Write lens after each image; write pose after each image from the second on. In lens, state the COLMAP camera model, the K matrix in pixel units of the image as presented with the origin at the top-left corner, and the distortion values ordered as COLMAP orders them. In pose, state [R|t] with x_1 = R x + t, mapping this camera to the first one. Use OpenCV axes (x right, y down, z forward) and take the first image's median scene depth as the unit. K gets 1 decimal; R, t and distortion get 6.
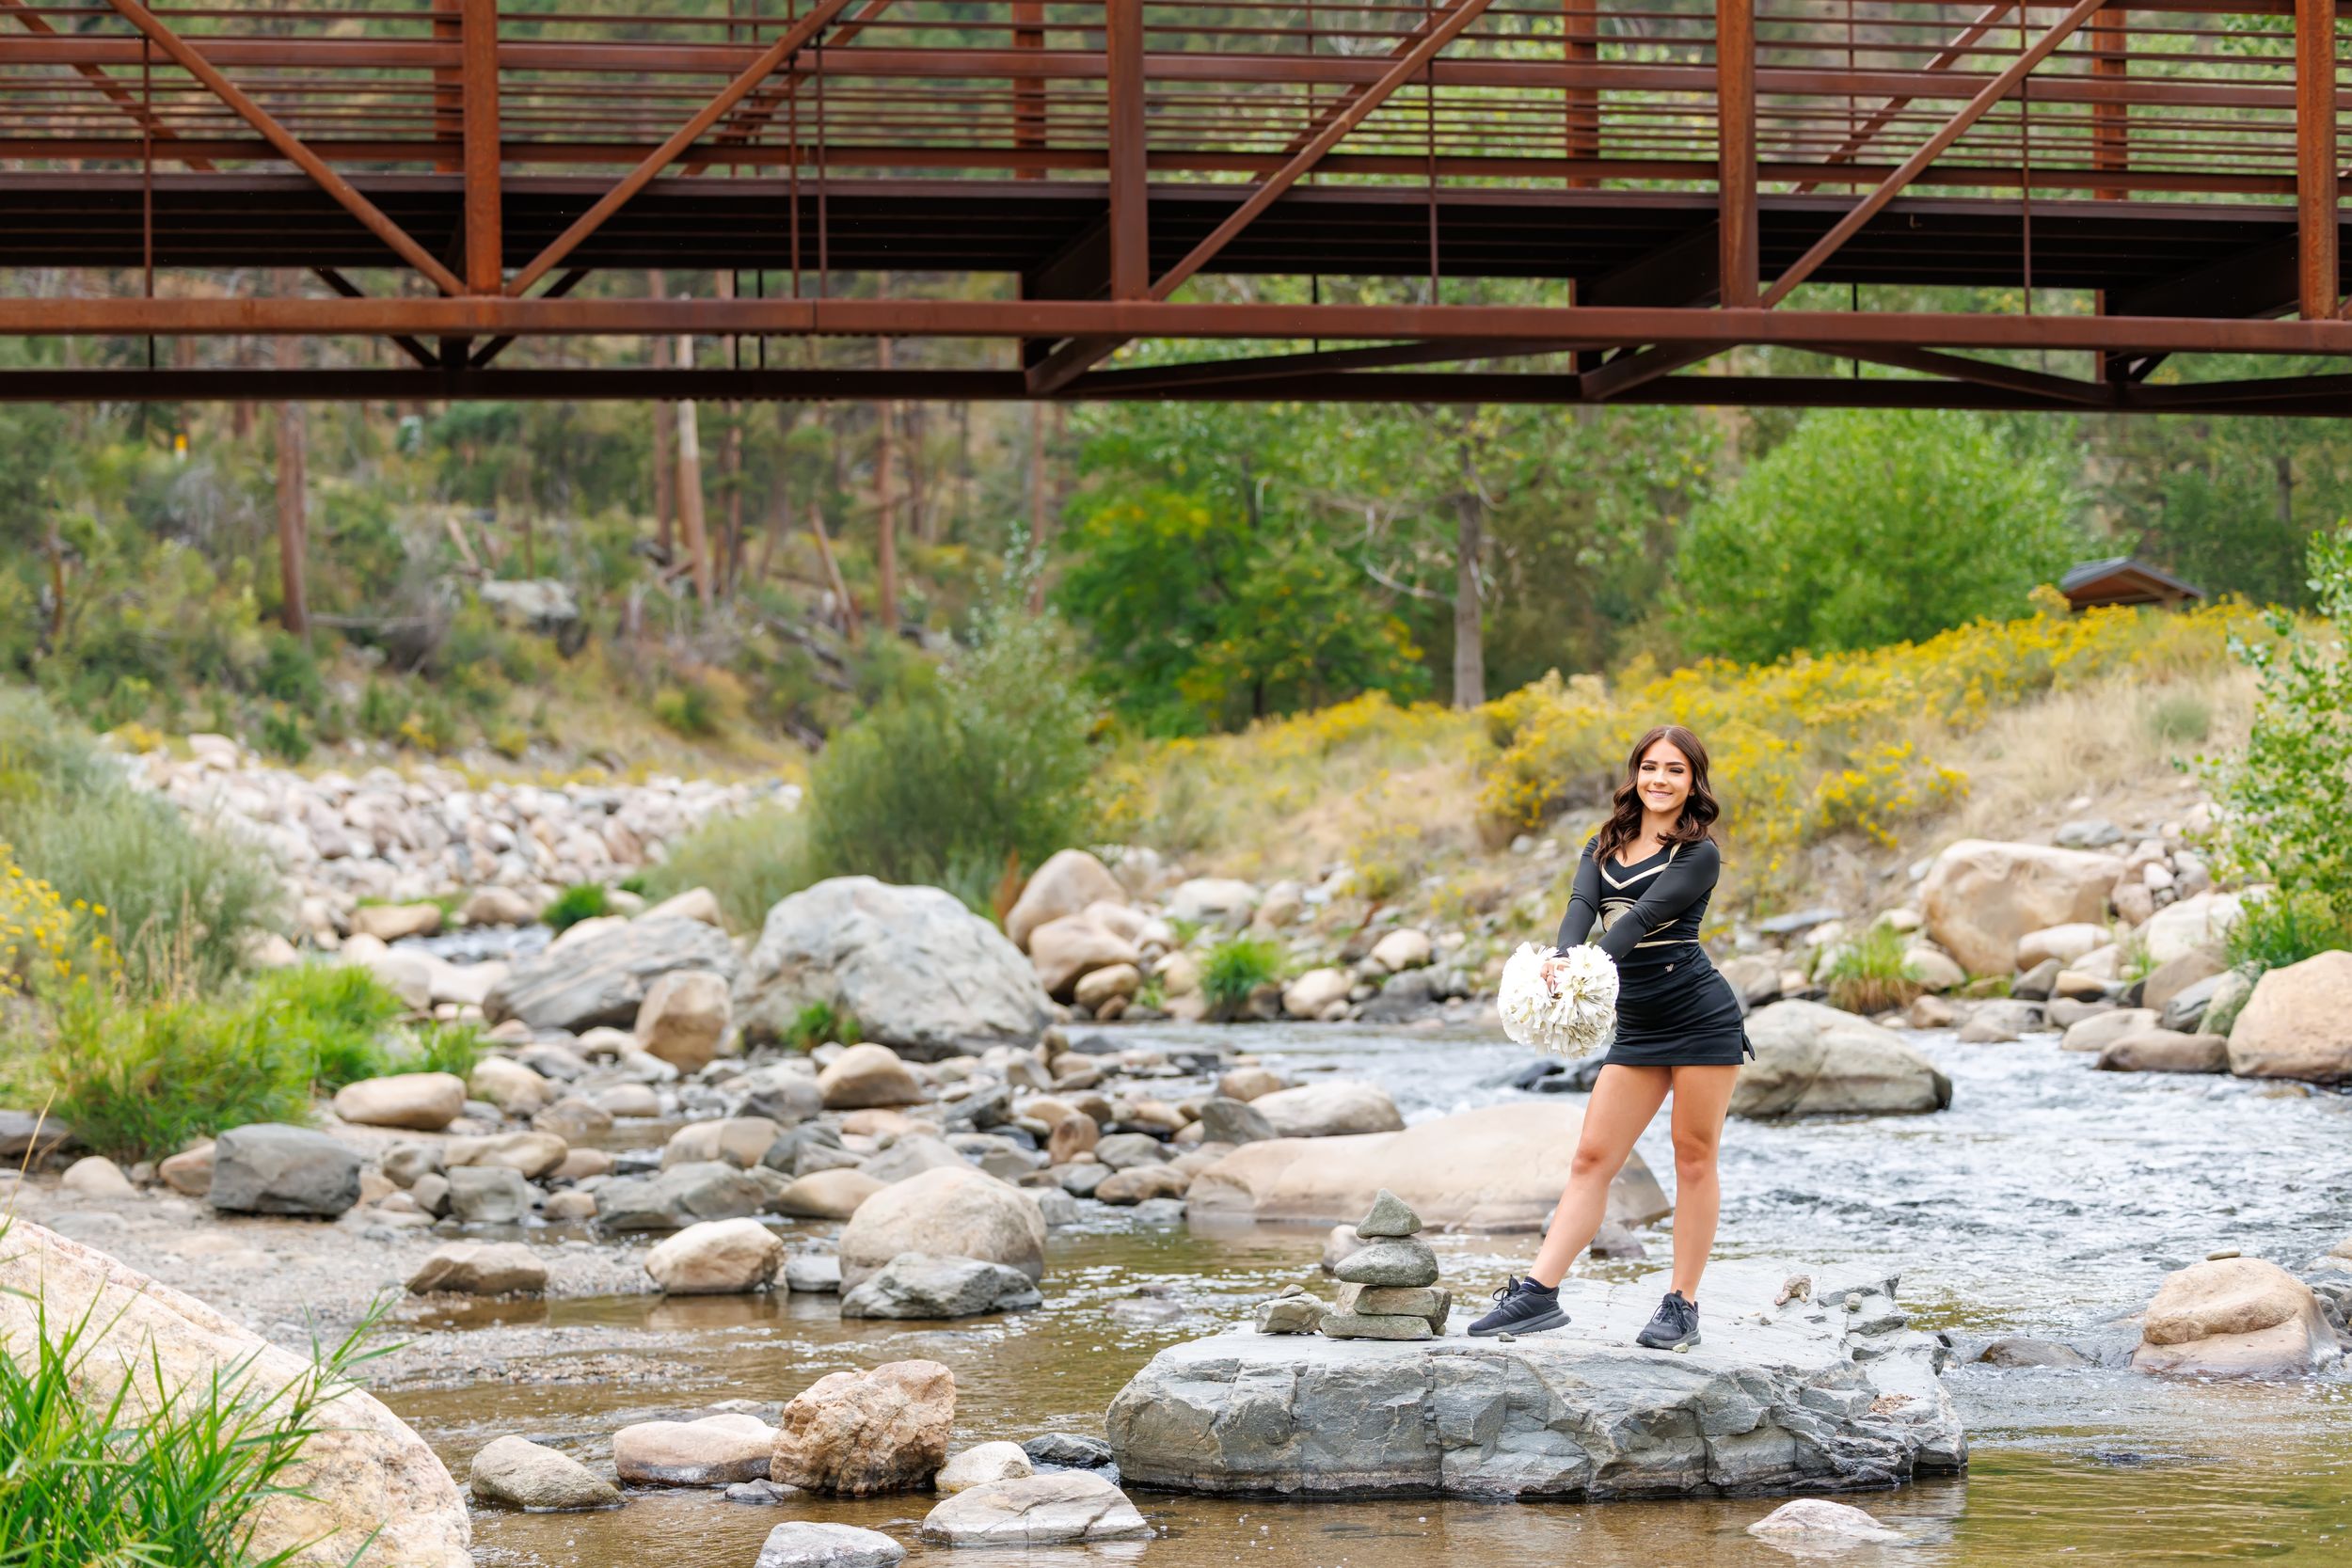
lens RADIAL K [[5369.3, 0, 1176.0], [0, 5369.3, 784.0], [0, 0, 1]] dist [0.101686, 0.252993]
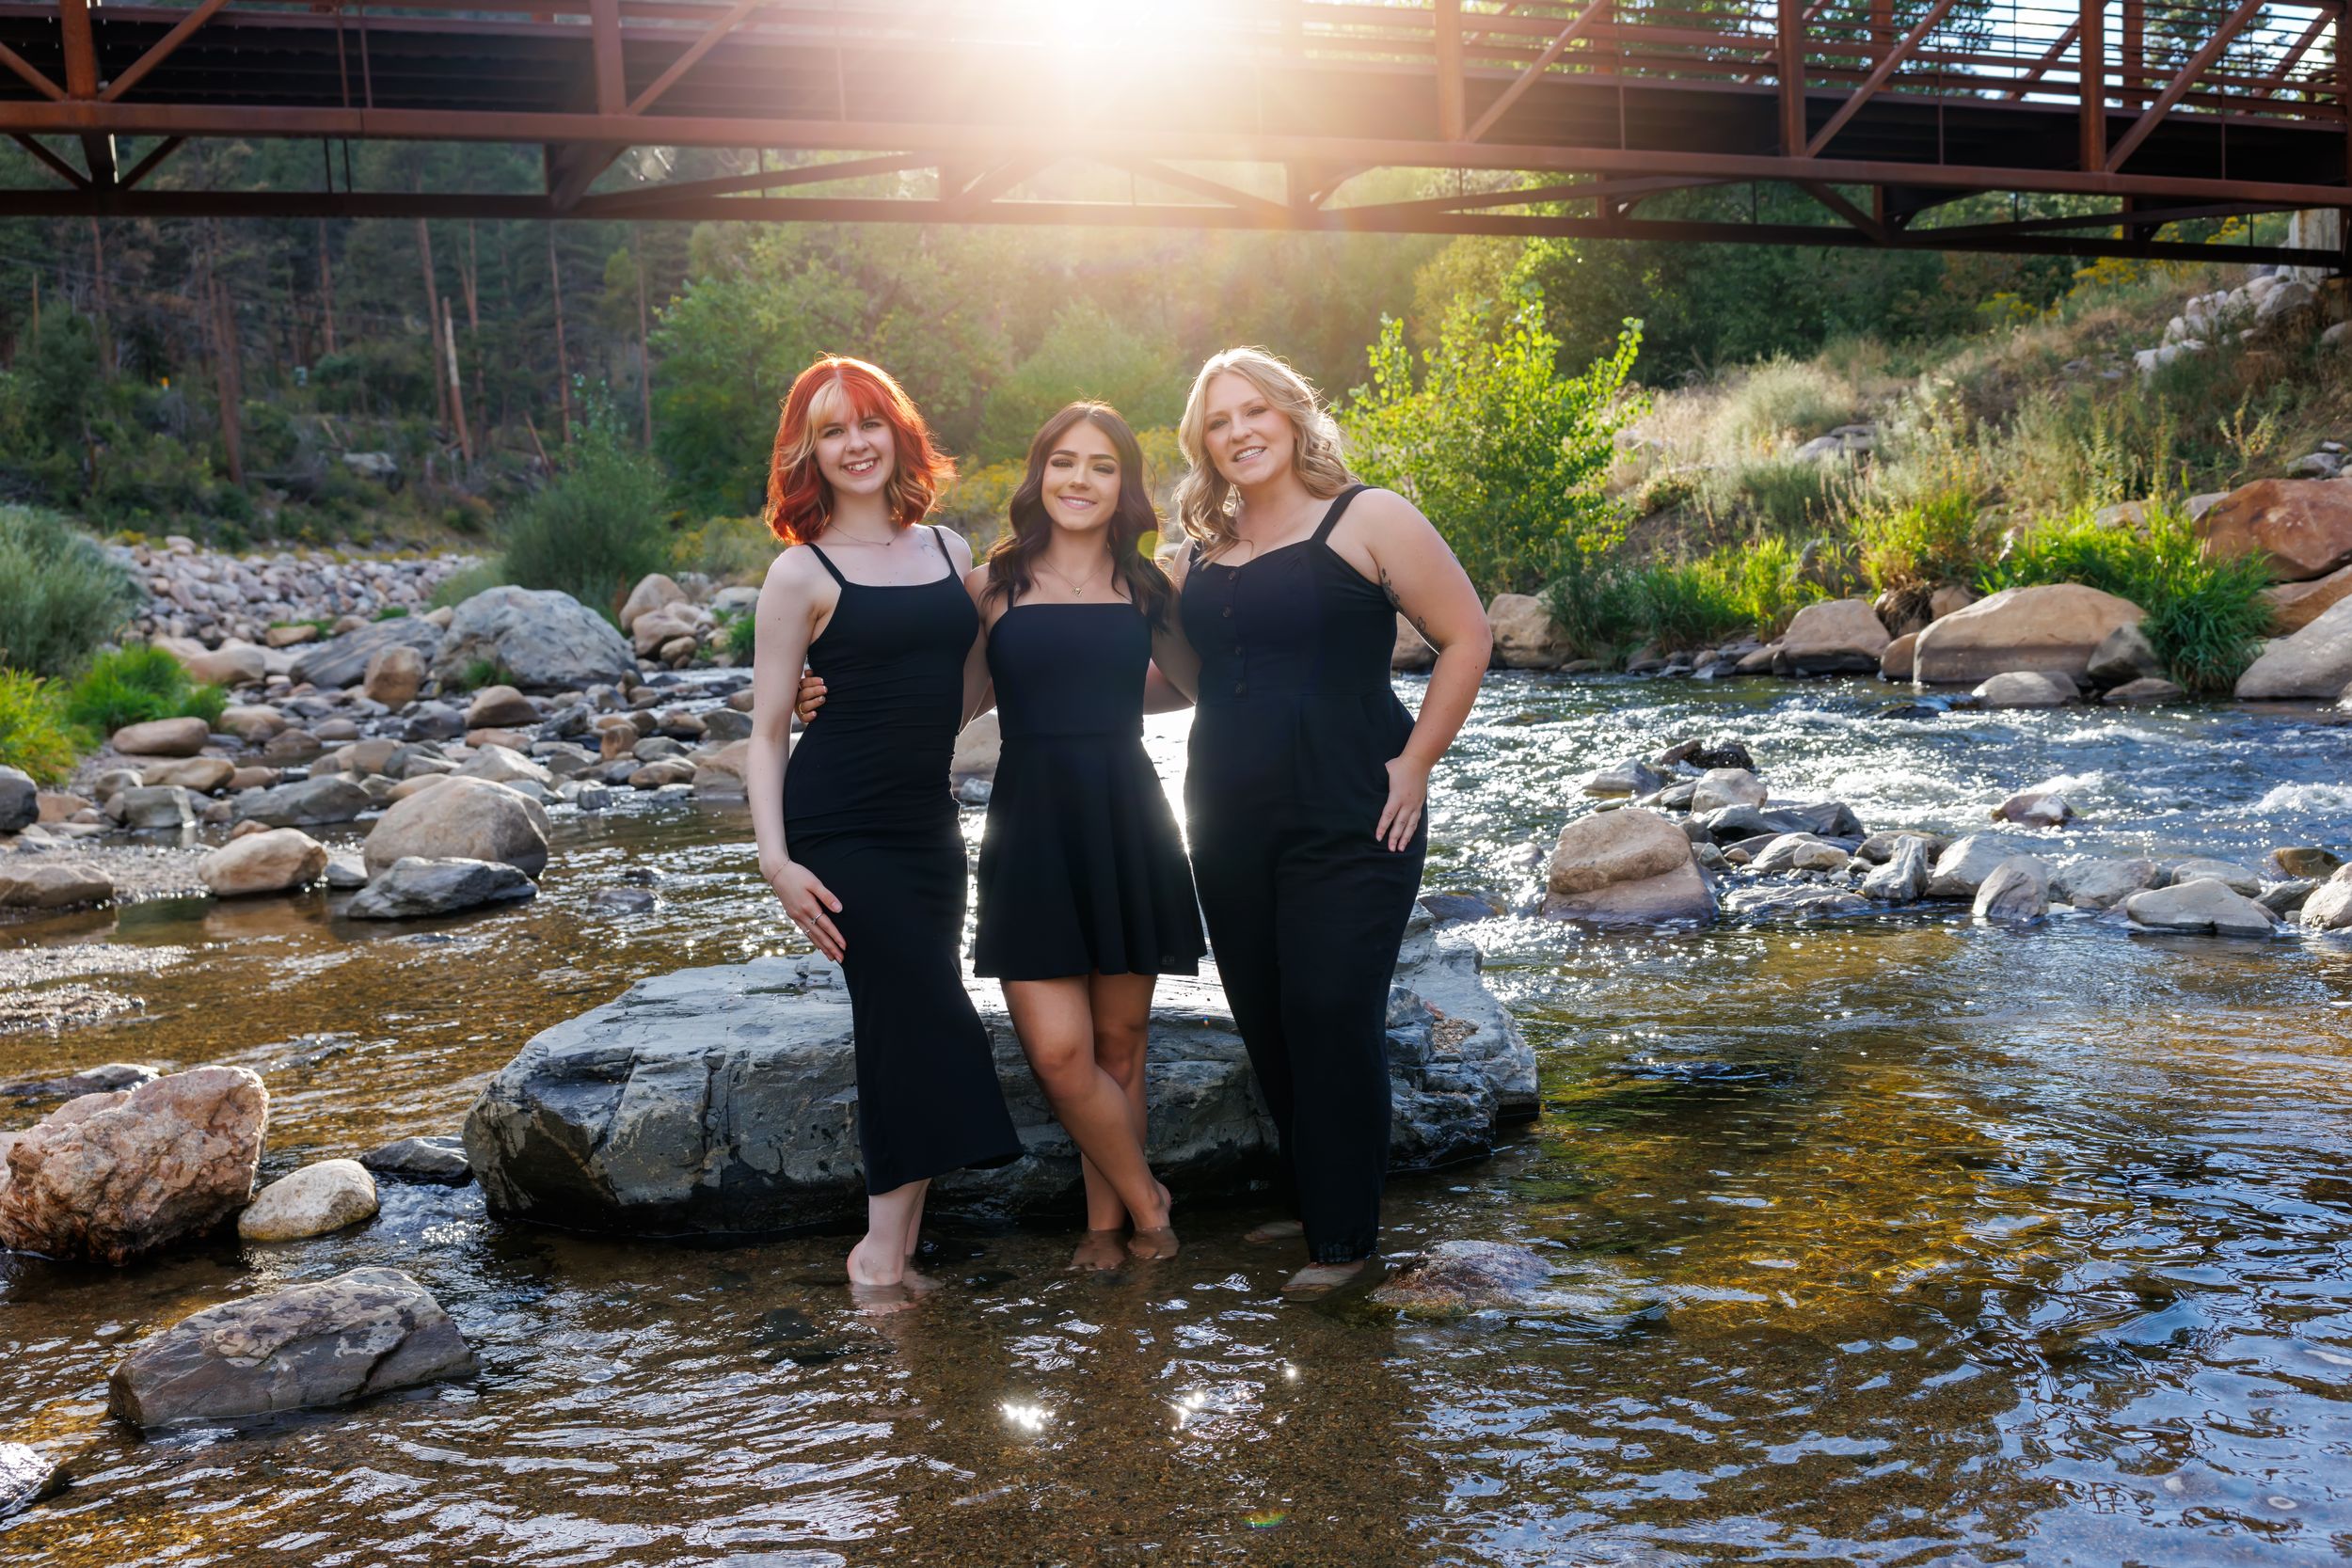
lens RADIAL K [[2346.6, 0, 1176.0], [0, 2346.6, 784.0], [0, 0, 1]] dist [0.010207, 0.010423]
pose [[0.983046, -0.052966, 0.175544, 0.022749], [0.036375, 0.994676, 0.096416, 0.030758], [-0.179716, -0.088396, 0.979739, 0.496636]]
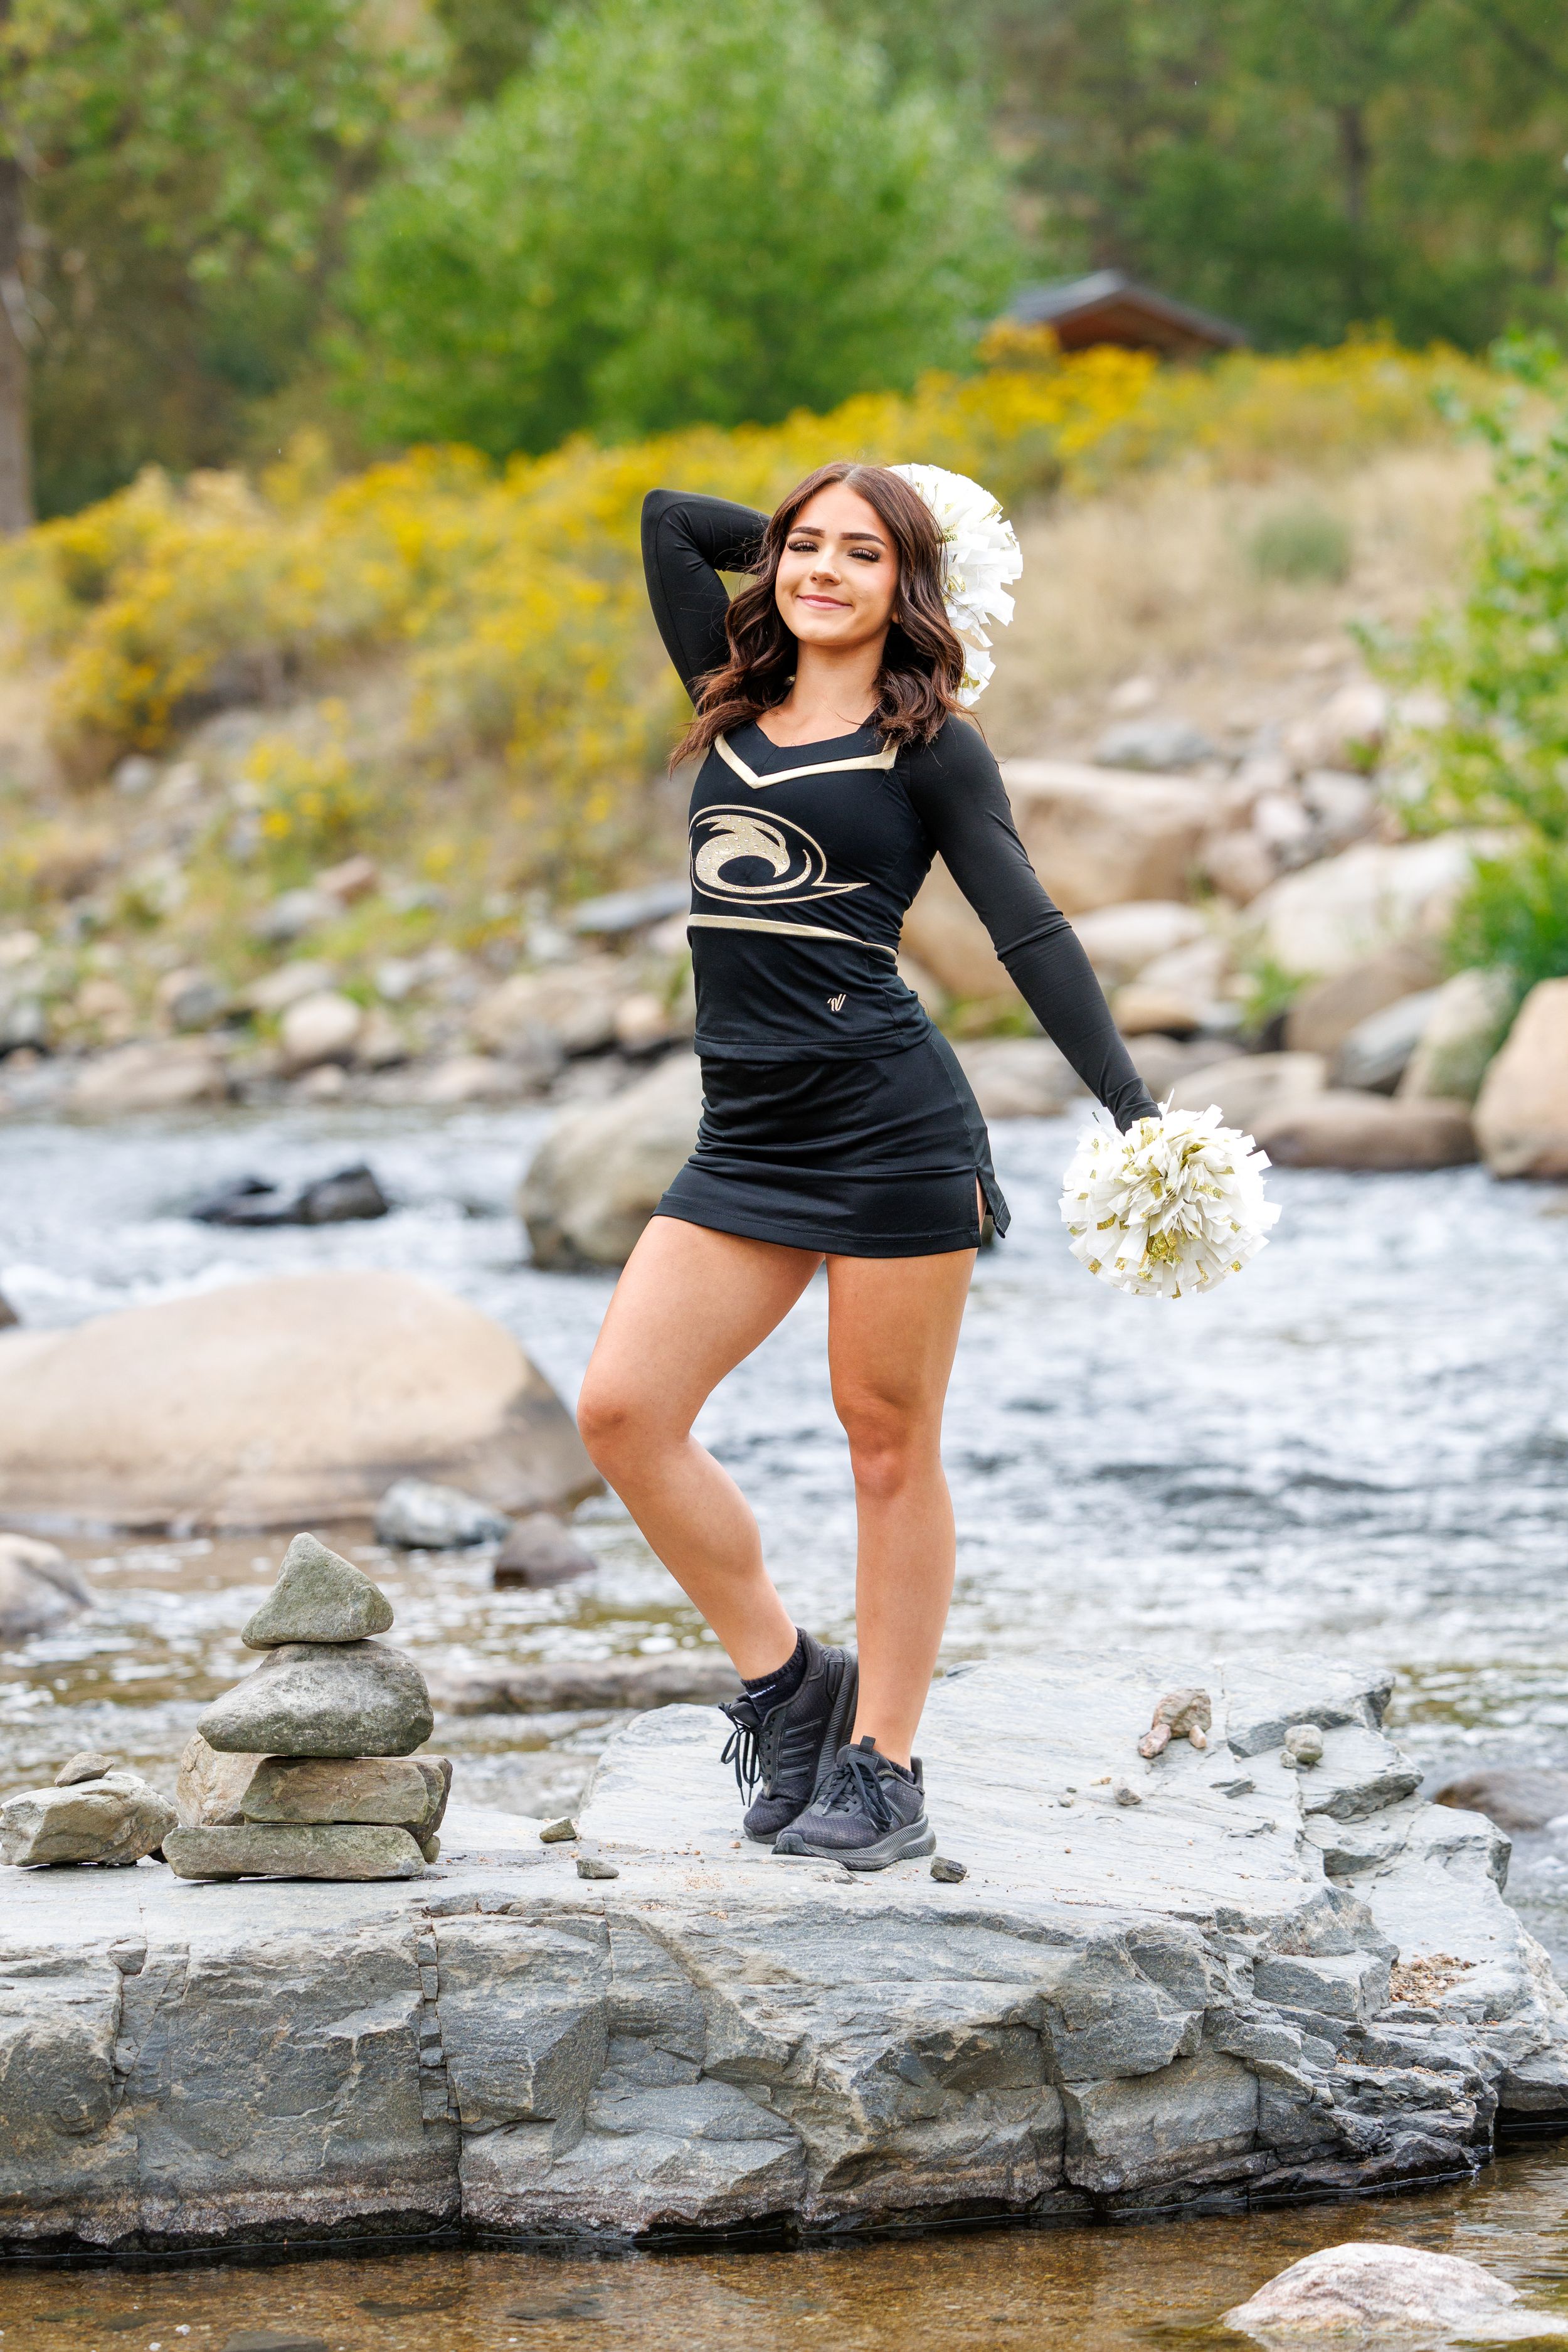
lens RADIAL K [[8663.8, 0, 979.7], [0, 8663.8, 1175.7], [0, 0, 1]] dist [-0.066362, 1.795126]
pose [[0.983652, -0.017623, 0.179214, -0.024585], [0.007542, 0.998358, 0.056778, 0.005080], [-0.179921, -0.054499, 0.982170, 0.225953]]
